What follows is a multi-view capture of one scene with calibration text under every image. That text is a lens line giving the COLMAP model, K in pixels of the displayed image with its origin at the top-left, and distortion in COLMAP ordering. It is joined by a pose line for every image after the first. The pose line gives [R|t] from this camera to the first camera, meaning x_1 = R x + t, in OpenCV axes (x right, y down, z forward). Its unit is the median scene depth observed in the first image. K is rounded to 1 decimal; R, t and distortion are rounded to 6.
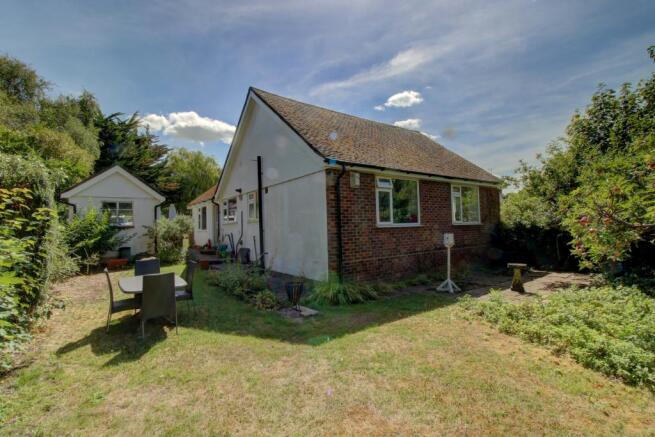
lens RADIAL K [[301.1, 0, 326.7], [0, 301.1, 218.0], [0, 0, 1]] dist [-0.000251, -0.000014]
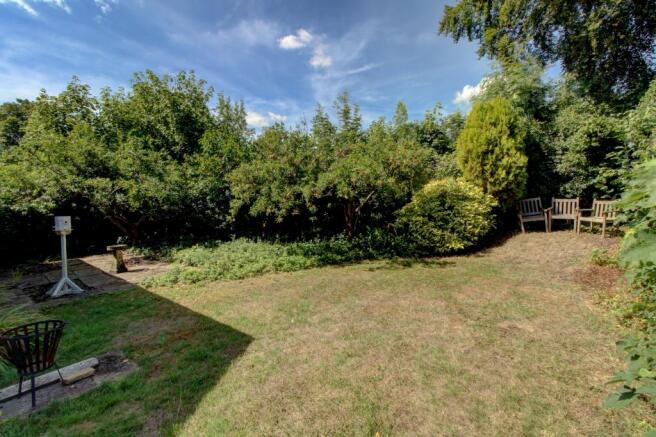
lens RADIAL K [[301.6, 0, 327.3], [0, 301.6, 218.1], [0, 0, 1]] dist [-0.000251, -0.000014]
pose [[-0.320830, 0.003950, 0.947129, -0.508408], [-0.001395, 0.999988, -0.004643, 0.060271], [-0.947136, -0.002811, -0.320821, 0.629525]]
